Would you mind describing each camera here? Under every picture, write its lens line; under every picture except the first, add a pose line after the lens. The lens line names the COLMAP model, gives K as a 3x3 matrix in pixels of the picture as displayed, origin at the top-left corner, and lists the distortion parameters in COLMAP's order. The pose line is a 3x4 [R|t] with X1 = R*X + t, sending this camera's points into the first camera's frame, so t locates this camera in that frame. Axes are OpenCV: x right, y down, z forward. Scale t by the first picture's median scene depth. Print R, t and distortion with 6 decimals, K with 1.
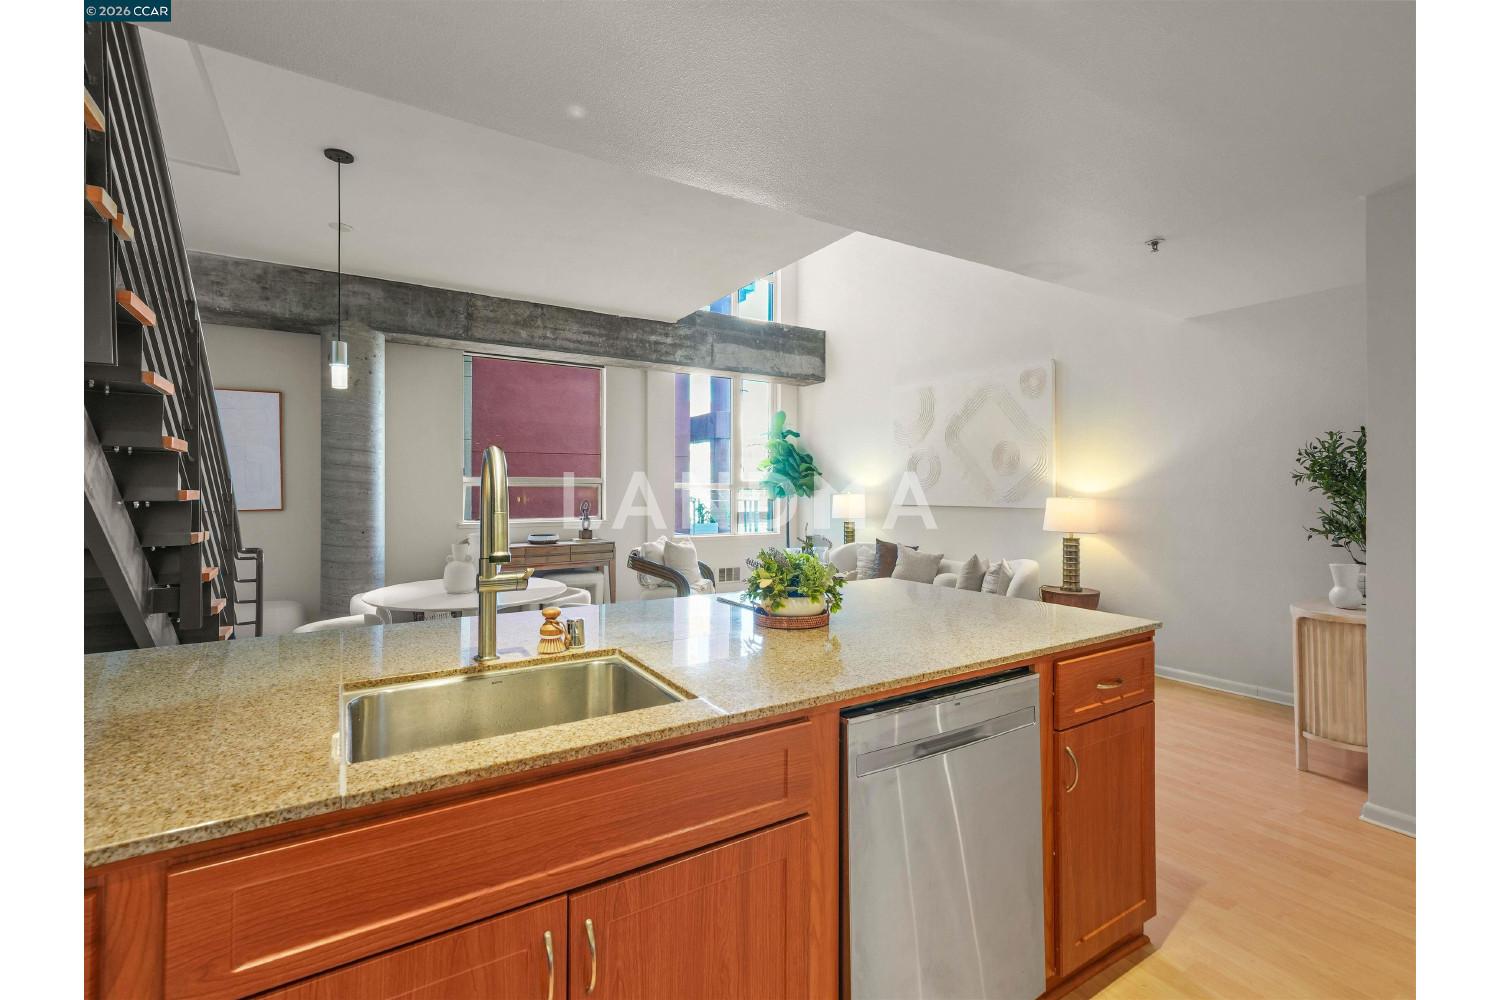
lens RADIAL K [[644.0, 0, 740.2], [0, 644.0, 490.9], [0, 0, 1]] dist [0.007415, -0.000089]
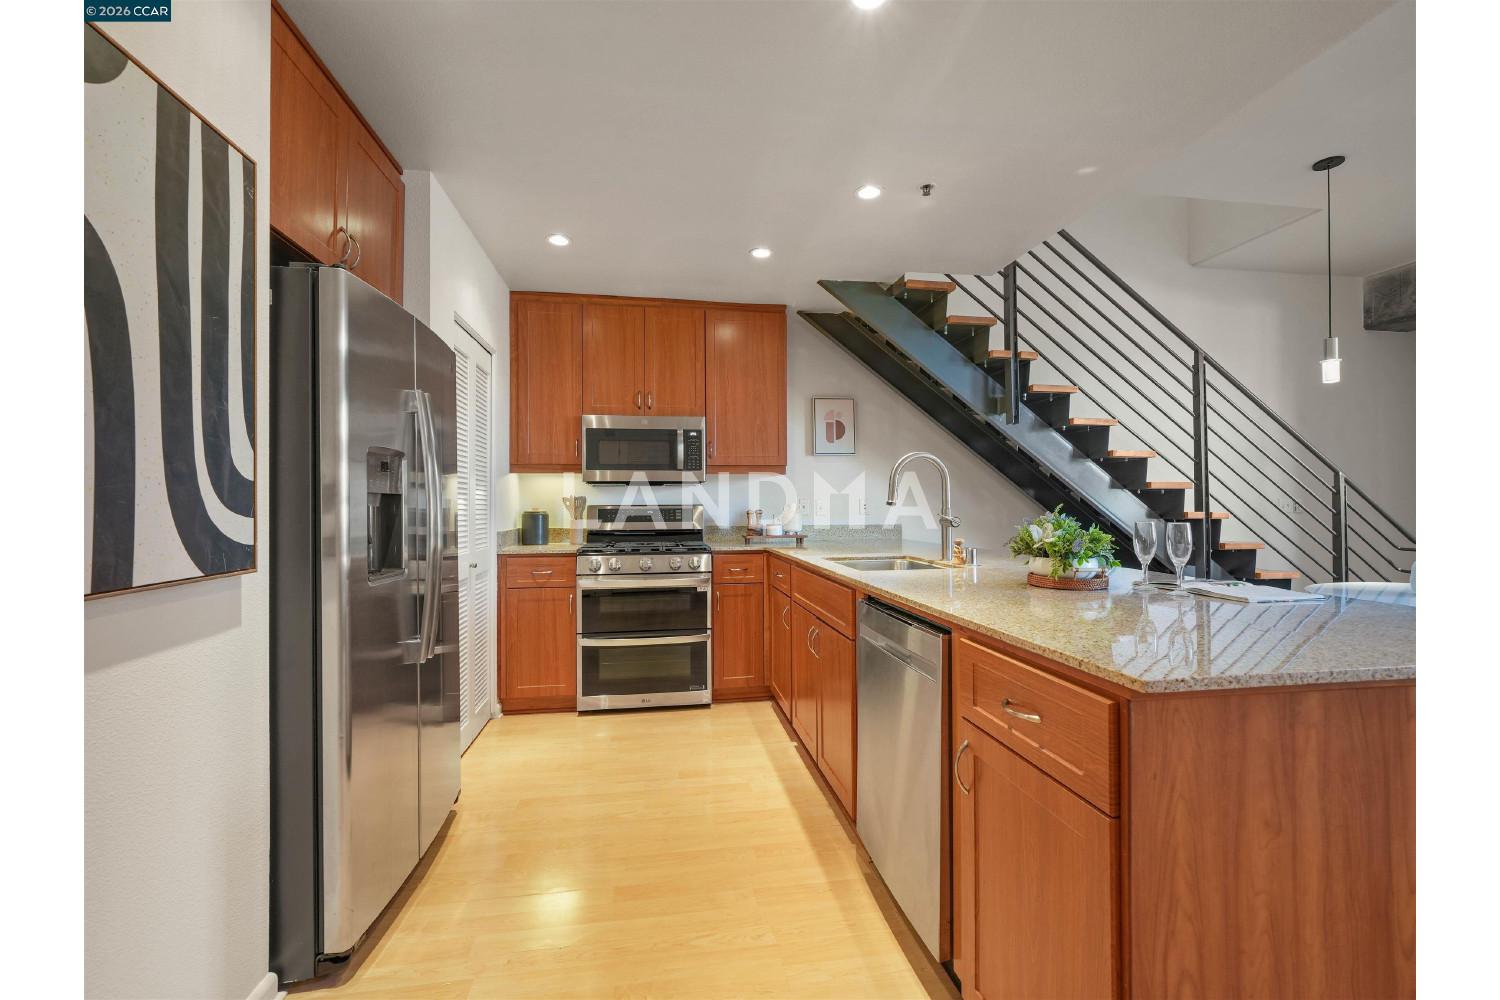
lens RADIAL K [[605.7, 0, 746.5], [0, 605.7, 500.1], [0, 0, 1]] dist [-0.004817, 0.000190]
pose [[-0.378427, -0.007966, -0.925597, 0.342511], [0.002042, 0.999953, -0.009440, 0.021190], [0.925629, -0.005462, -0.378393, 0.257553]]
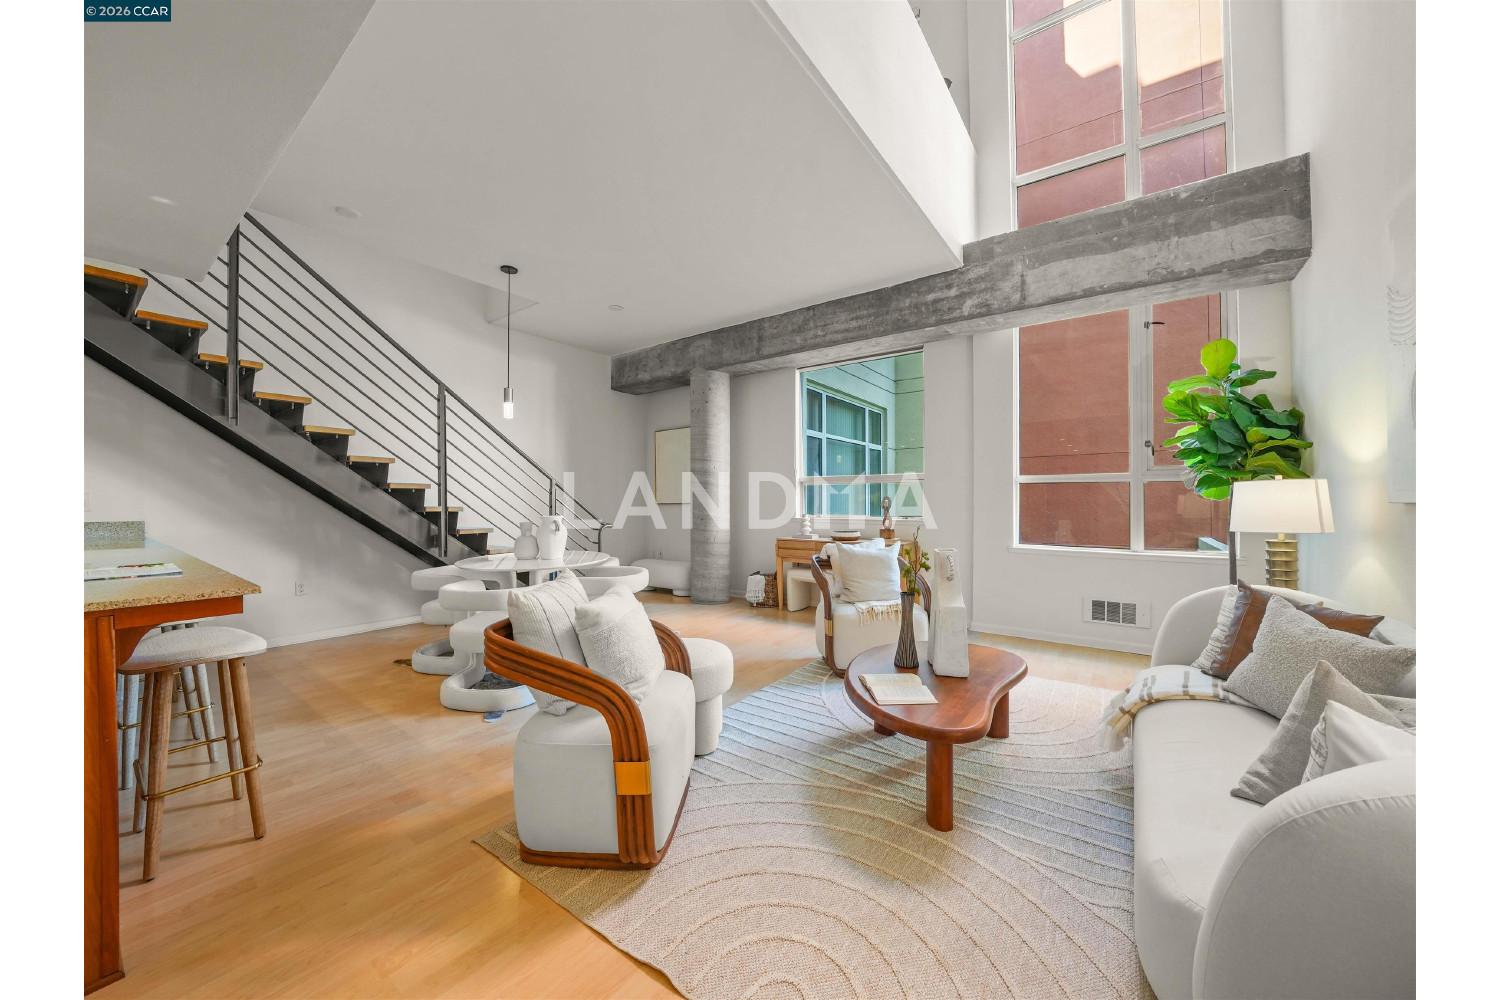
lens RADIAL K [[515.2, 0, 737.4], [0, 515.2, 500.5], [0, 0, 1]] dist [-0.022364, -0.000161]
pose [[0.378834, -0.001718, -0.925463, 0.386897], [-0.000465, 0.999998, -0.002047, 0.022104], [0.925465, 0.001206, 0.378832, 0.553843]]
